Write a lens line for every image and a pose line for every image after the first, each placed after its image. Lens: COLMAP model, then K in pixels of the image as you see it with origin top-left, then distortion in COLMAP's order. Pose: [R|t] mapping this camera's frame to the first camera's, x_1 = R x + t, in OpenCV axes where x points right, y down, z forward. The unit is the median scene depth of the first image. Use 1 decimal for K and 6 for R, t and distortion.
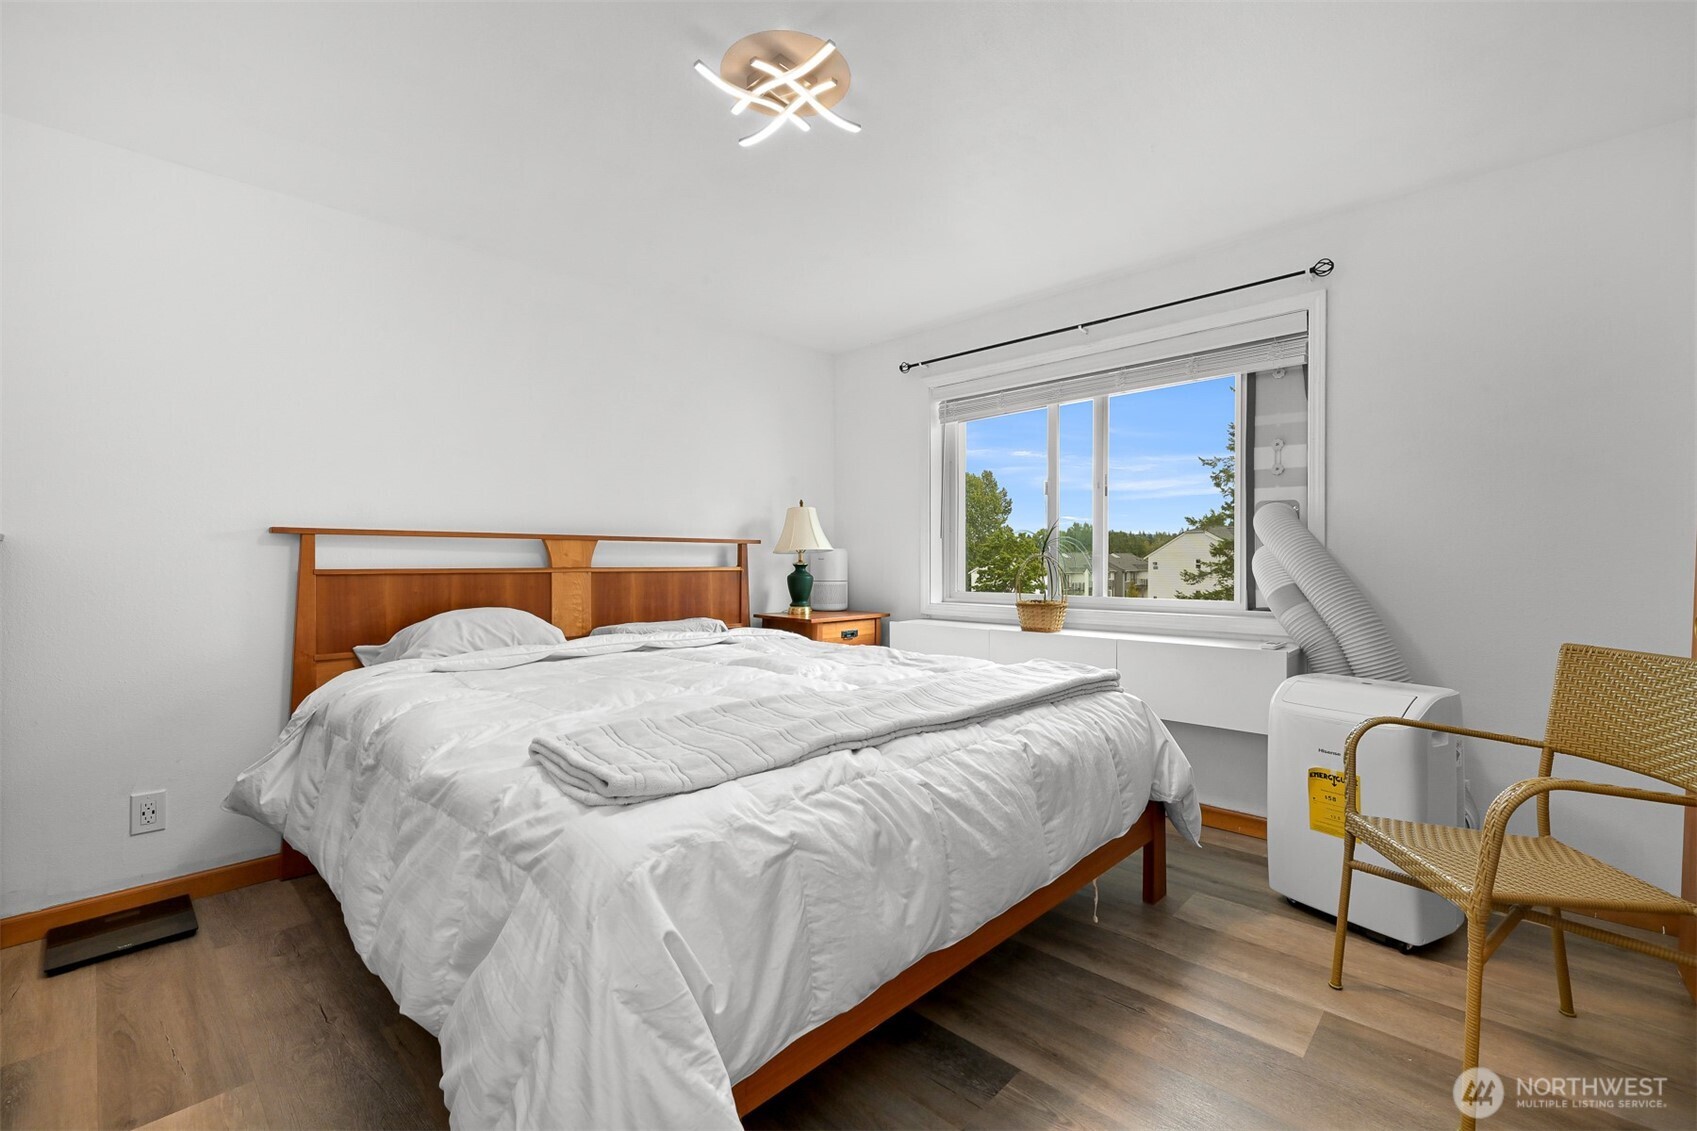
lens RADIAL K [[700.0, 0, 835.5], [0, 700.0, 565.0], [0, 0, 1]] dist [-0.001280, 0.001727]
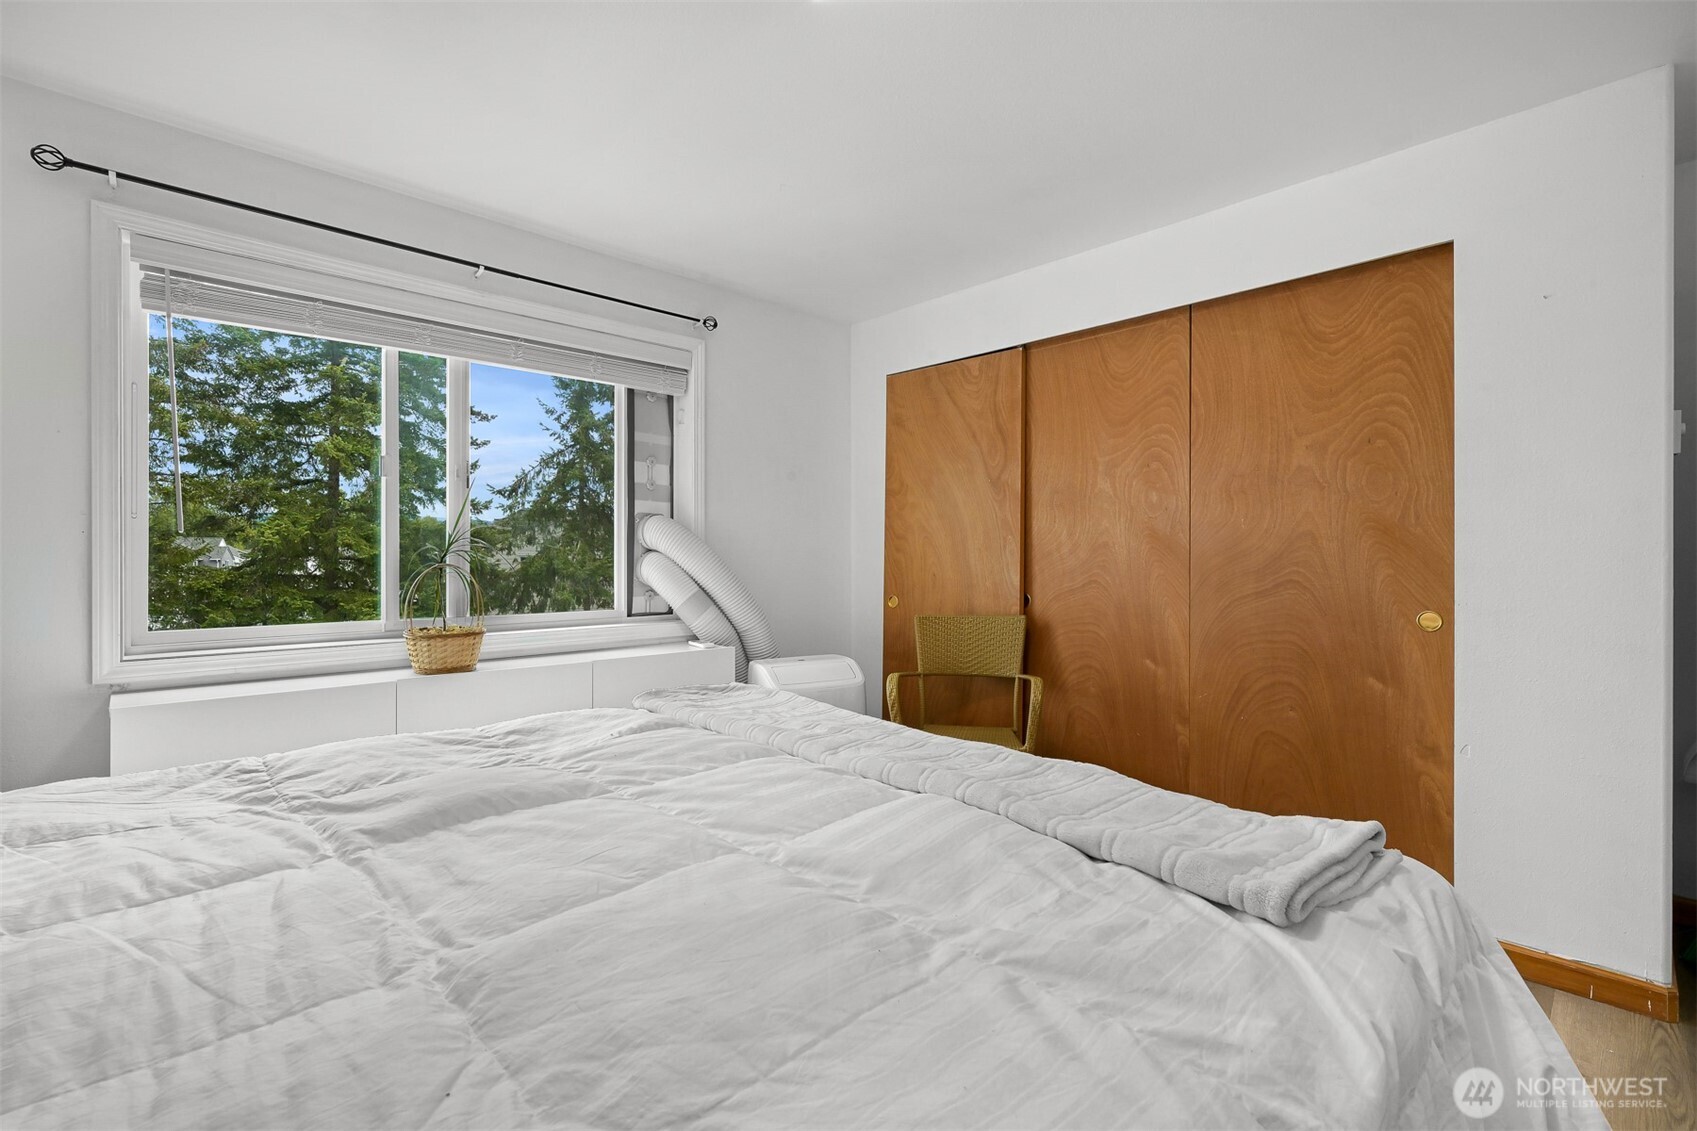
lens RADIAL K [[761.1, 0, 838.0], [0, 761.1, 559.1], [0, 0, 1]] dist [0.002082, 0.000297]
pose [[0.056265, -0.000209, 0.998416, -0.521688], [0.007638, 0.999971, -0.000221, -0.018918], [-0.998387, 0.007638, 0.056265, 0.634306]]
